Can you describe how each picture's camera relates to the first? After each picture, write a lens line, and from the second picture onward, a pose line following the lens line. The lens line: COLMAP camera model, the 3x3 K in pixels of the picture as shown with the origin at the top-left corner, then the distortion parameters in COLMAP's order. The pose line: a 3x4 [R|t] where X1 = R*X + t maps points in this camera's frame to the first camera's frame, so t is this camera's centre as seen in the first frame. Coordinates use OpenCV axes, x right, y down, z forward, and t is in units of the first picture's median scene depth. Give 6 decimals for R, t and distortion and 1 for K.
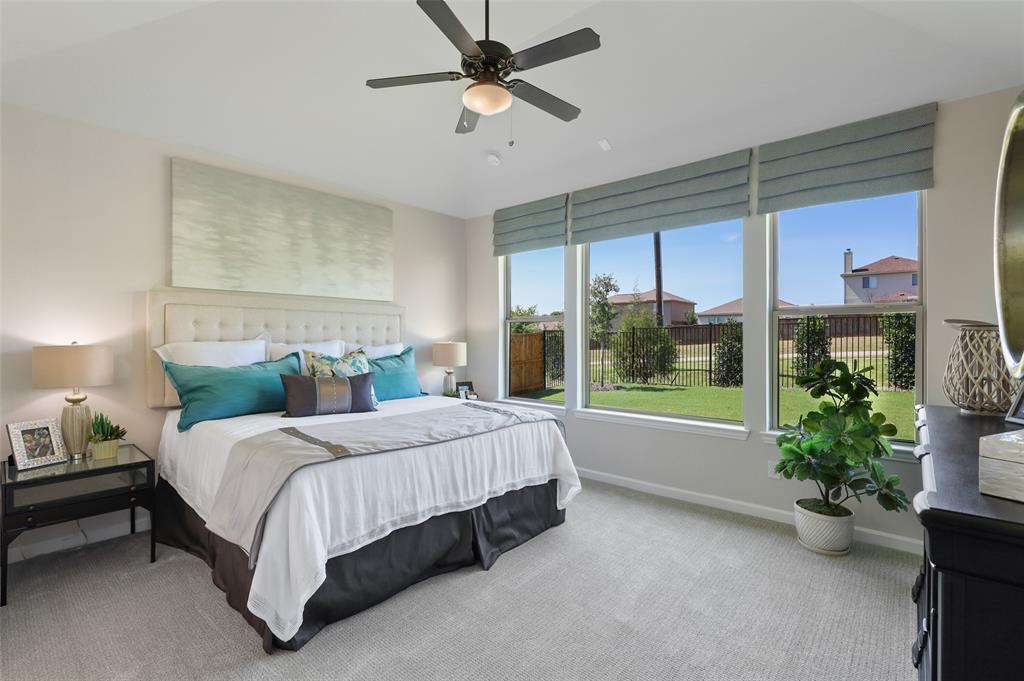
lens RADIAL K [[467.7, 0, 513.8], [0, 467.7, 335.2], [0, 0, 1]] dist [-0.001627, -0.000763]
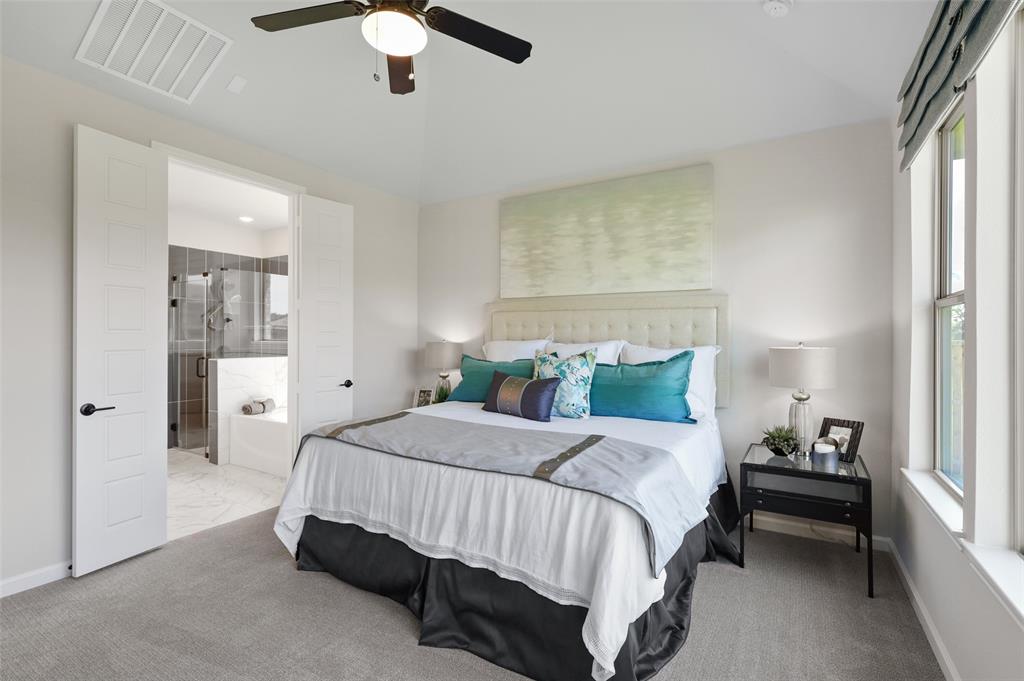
lens RADIAL K [[467.7, 0, 513.8], [0, 467.7, 335.2], [0, 0, 1]] dist [-0.001627, -0.000763]
pose [[0.176102, -0.004089, -0.984363, 0.526027], [0.000067, 0.999991, -0.004142, 0.003884], [0.984372, 0.000664, 0.176101, 0.745377]]
